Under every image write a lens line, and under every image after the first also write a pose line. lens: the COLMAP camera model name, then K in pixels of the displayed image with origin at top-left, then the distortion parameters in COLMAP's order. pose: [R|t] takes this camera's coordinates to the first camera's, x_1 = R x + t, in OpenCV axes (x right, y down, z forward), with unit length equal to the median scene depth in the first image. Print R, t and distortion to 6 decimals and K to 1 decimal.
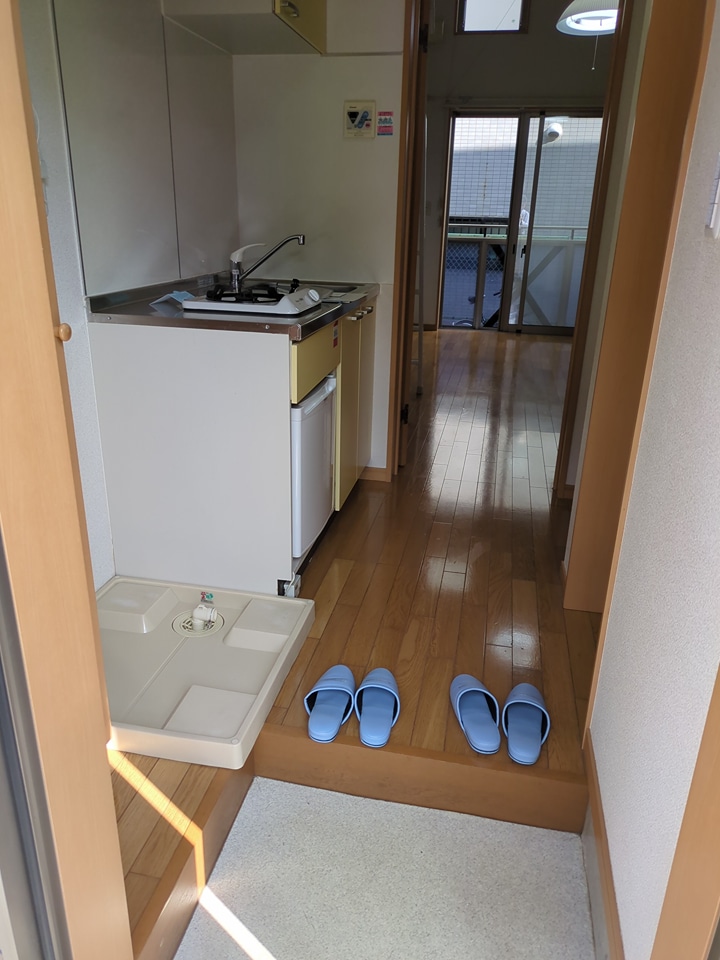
lens RADIAL K [[713.7, 0, 357.4], [0, 713.7, 492.0], [0, 0, 1]] dist [0.036069, -0.009079]
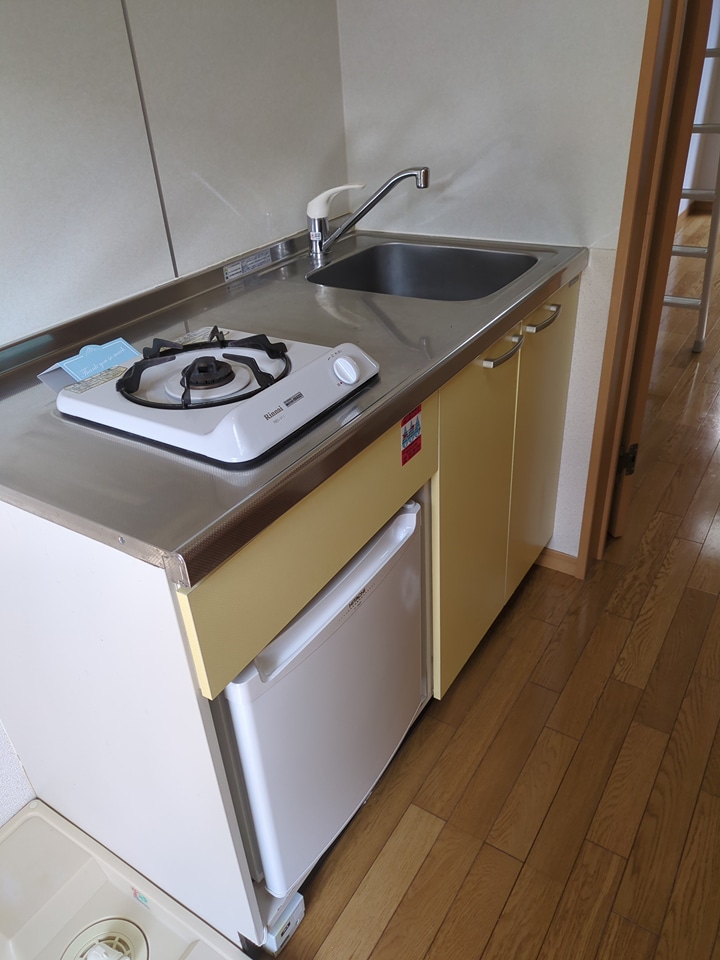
lens RADIAL K [[713.7, 0, 357.4], [0, 713.7, 492.0], [0, 0, 1]] dist [0.036069, -0.009079]
pose [[0.926272, 0.130152, -0.353668, 0.081896], [-0.056689, 0.975912, 0.210670, -0.221101], [0.372568, -0.175089, 0.911338, 0.444149]]
